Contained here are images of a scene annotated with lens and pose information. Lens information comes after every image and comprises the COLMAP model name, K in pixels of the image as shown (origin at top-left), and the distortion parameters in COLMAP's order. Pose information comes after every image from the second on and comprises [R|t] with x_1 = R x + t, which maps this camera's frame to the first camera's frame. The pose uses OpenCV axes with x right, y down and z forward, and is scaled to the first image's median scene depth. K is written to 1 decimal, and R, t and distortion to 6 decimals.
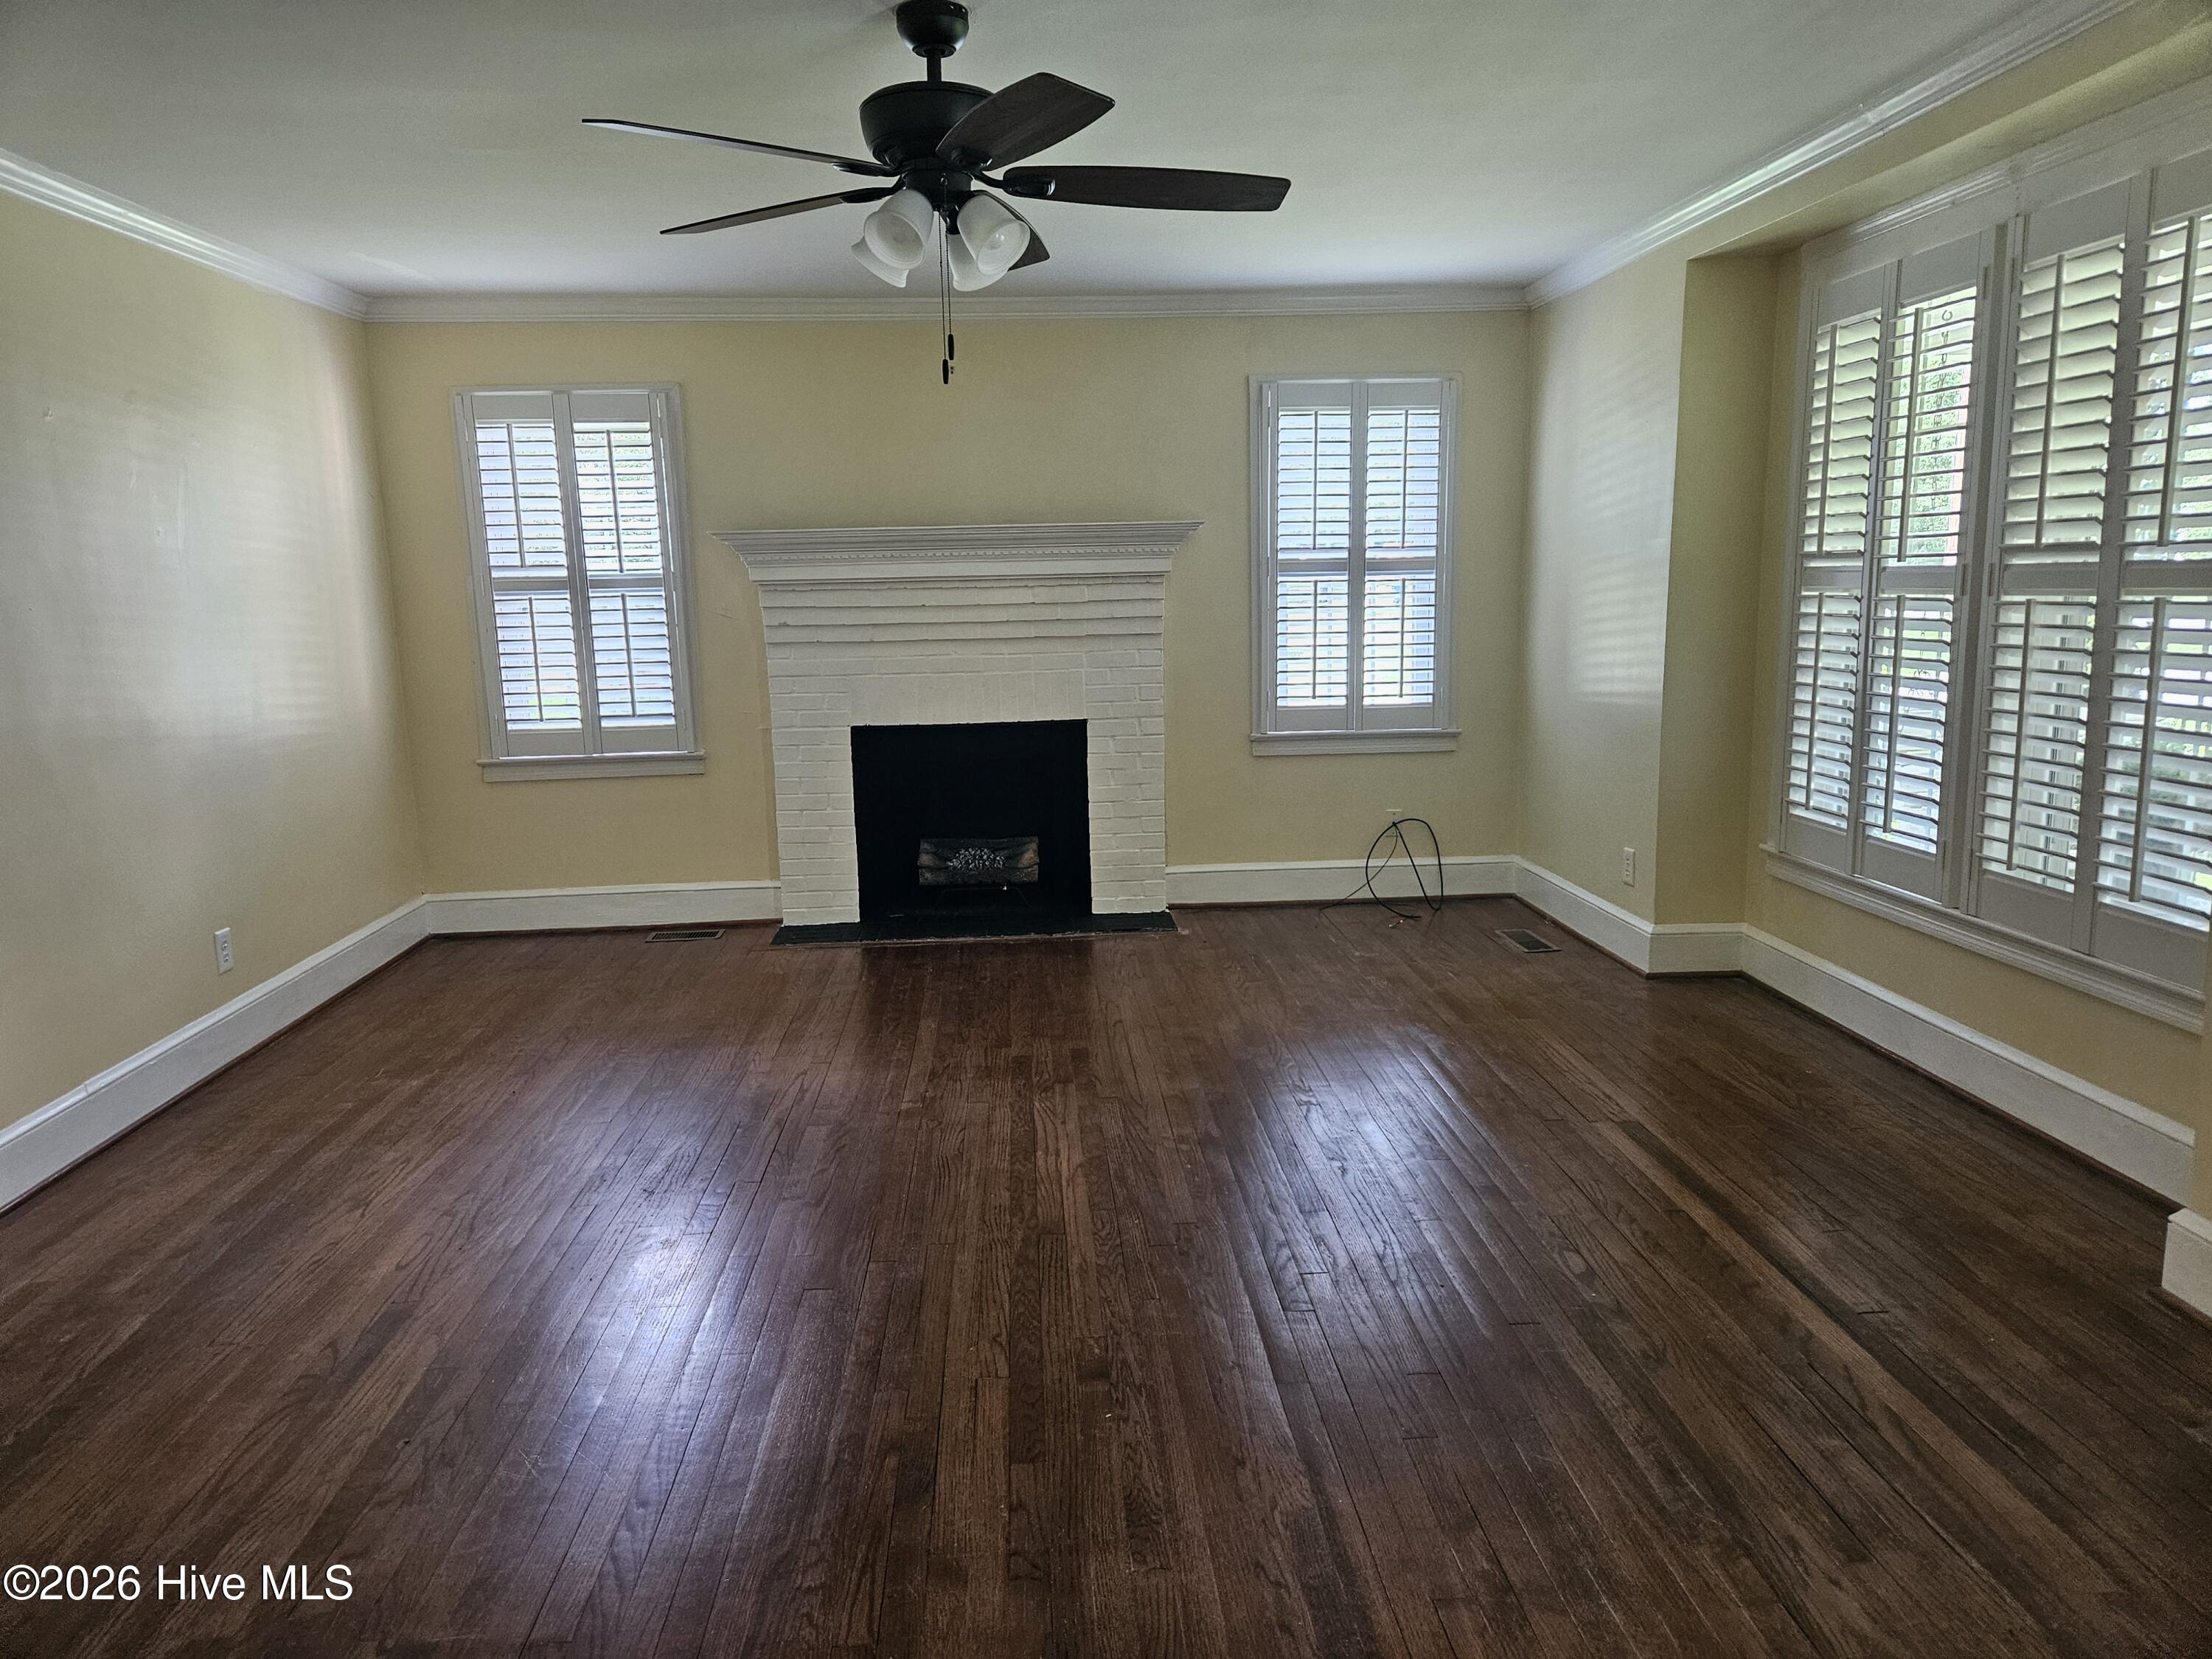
lens RADIAL K [[1475.5, 0, 1106.0], [0, 1475.5, 829.5], [0, 0, 1]] dist [0.041066, -0.005671]
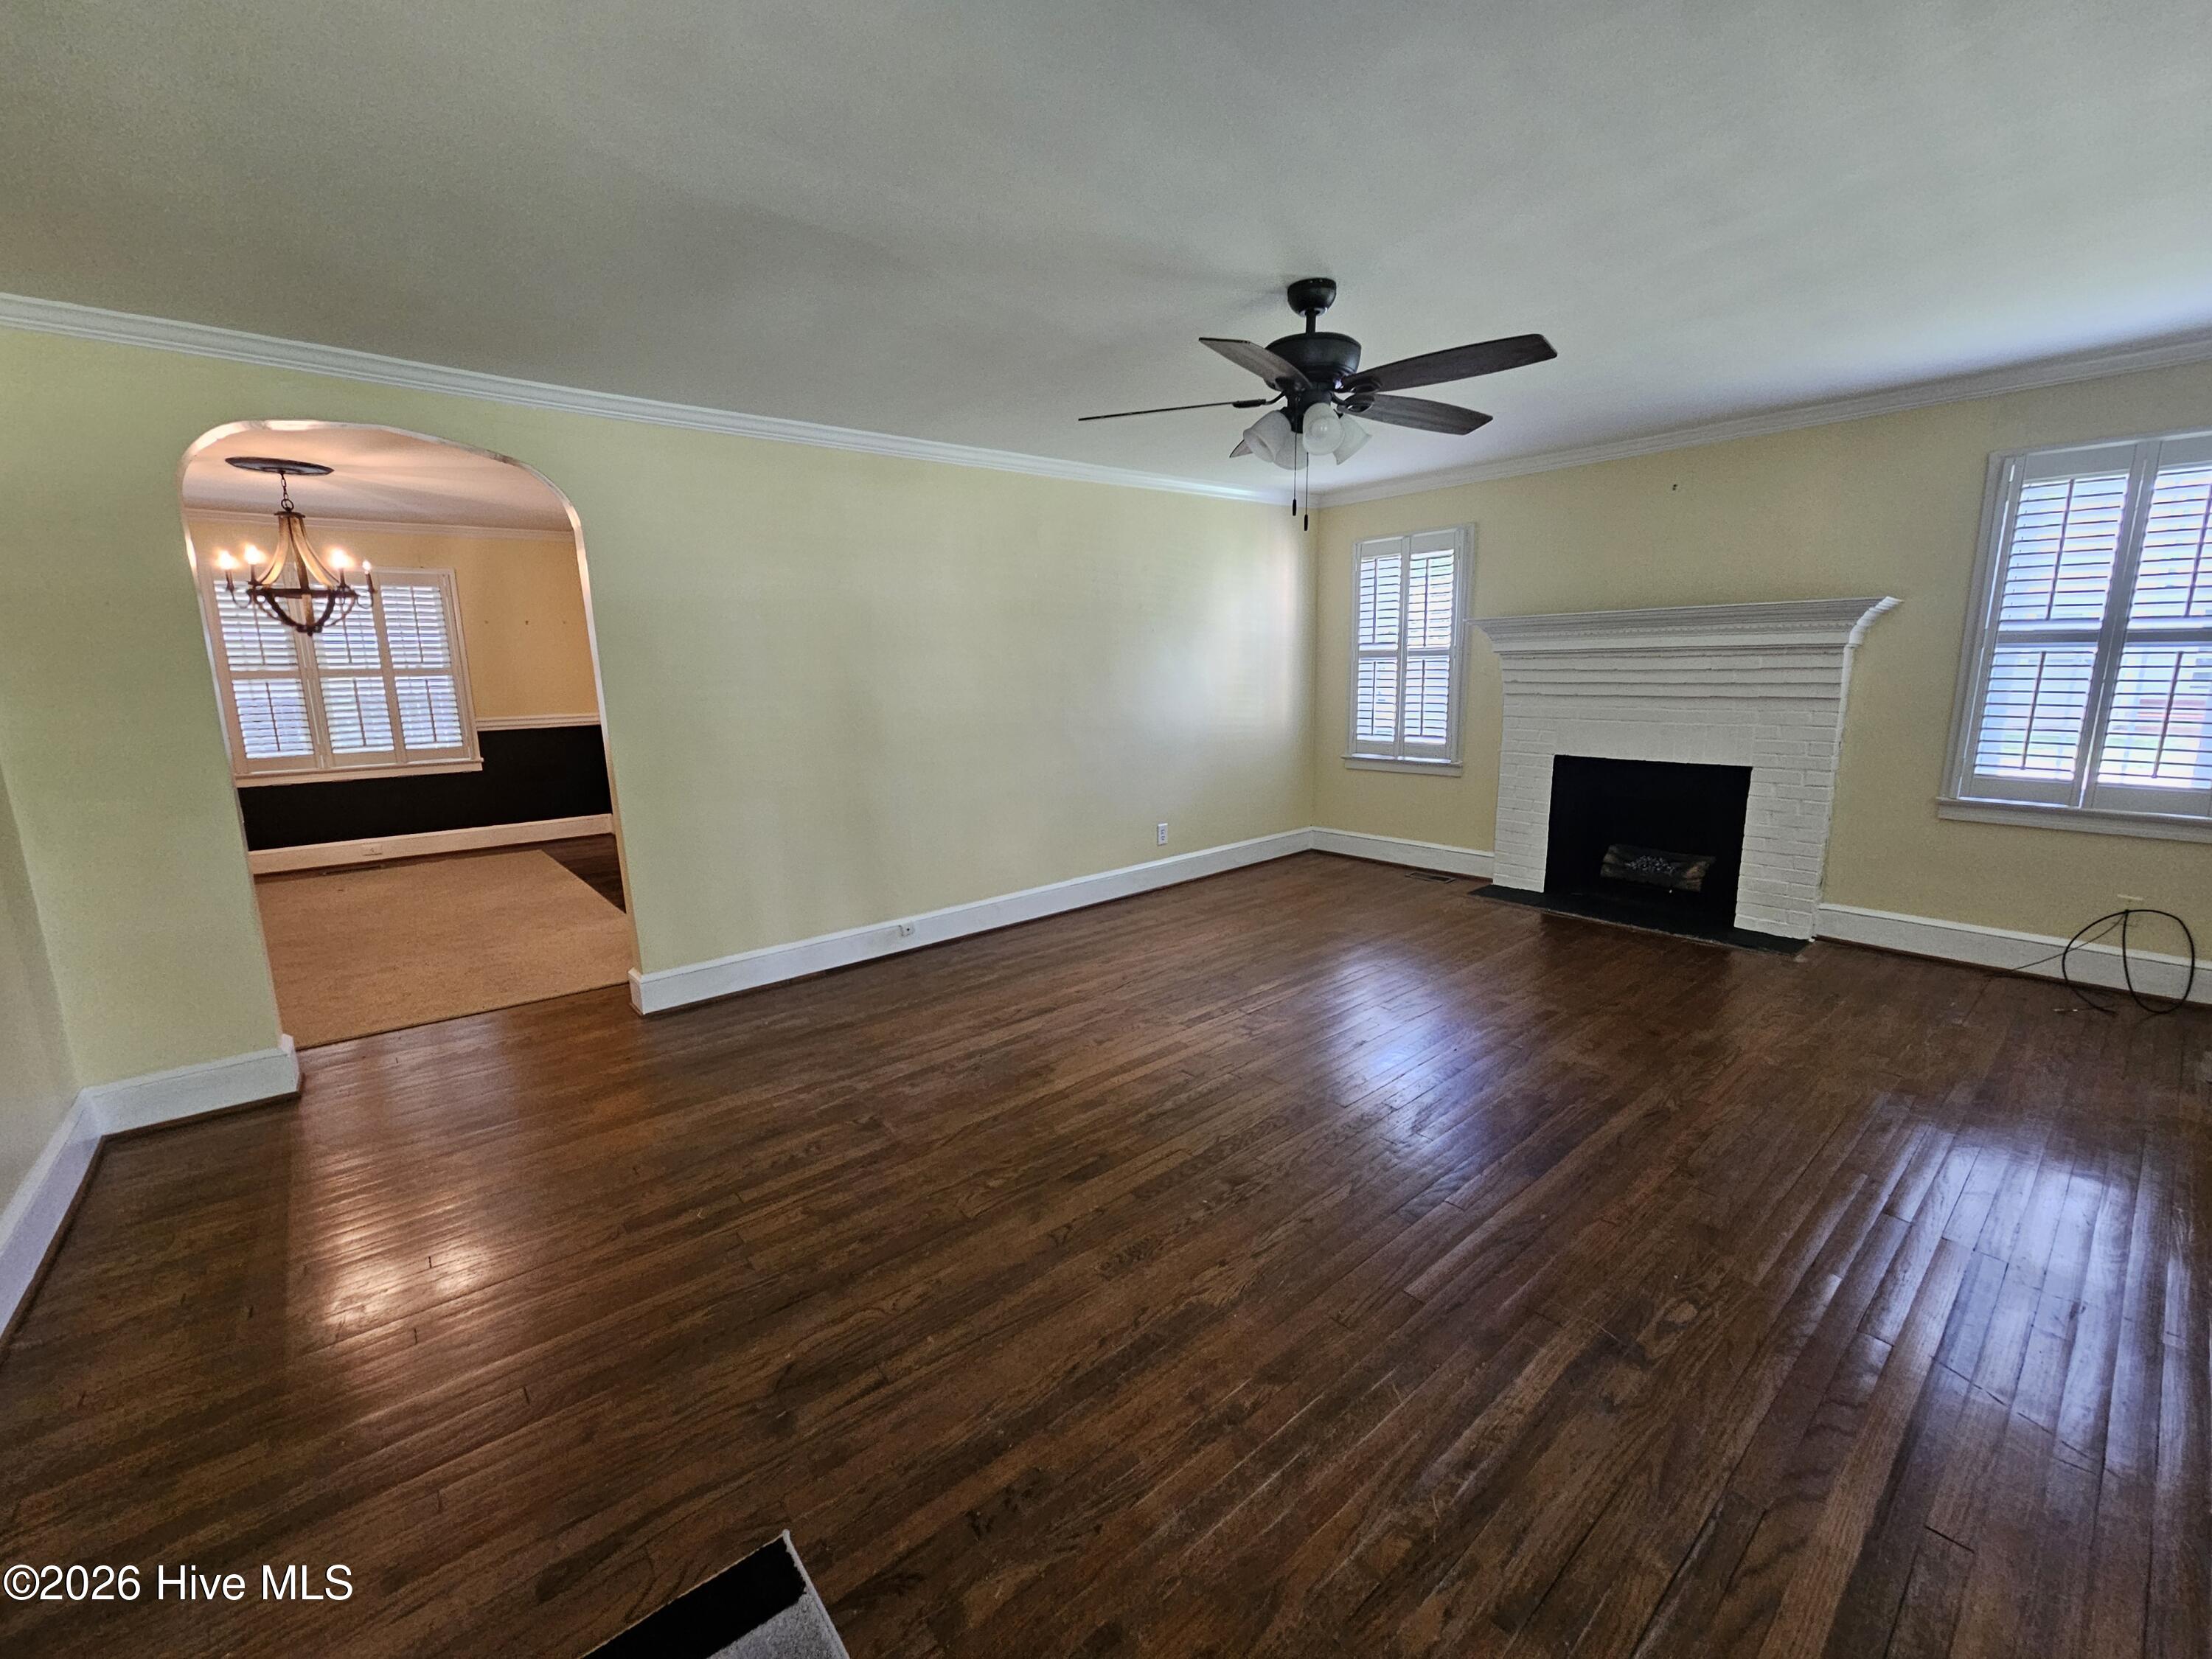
lens RADIAL K [[909.5, 0, 1106.0], [0, 909.5, 829.5], [0, 0, 1]] dist [-0.002003, -0.000545]
pose [[0.595844, 0.156312, -0.787741, 0.270680], [-0.128186, 0.986811, 0.098854, -0.030708], [0.792804, 0.042076, 0.608023, 0.137664]]
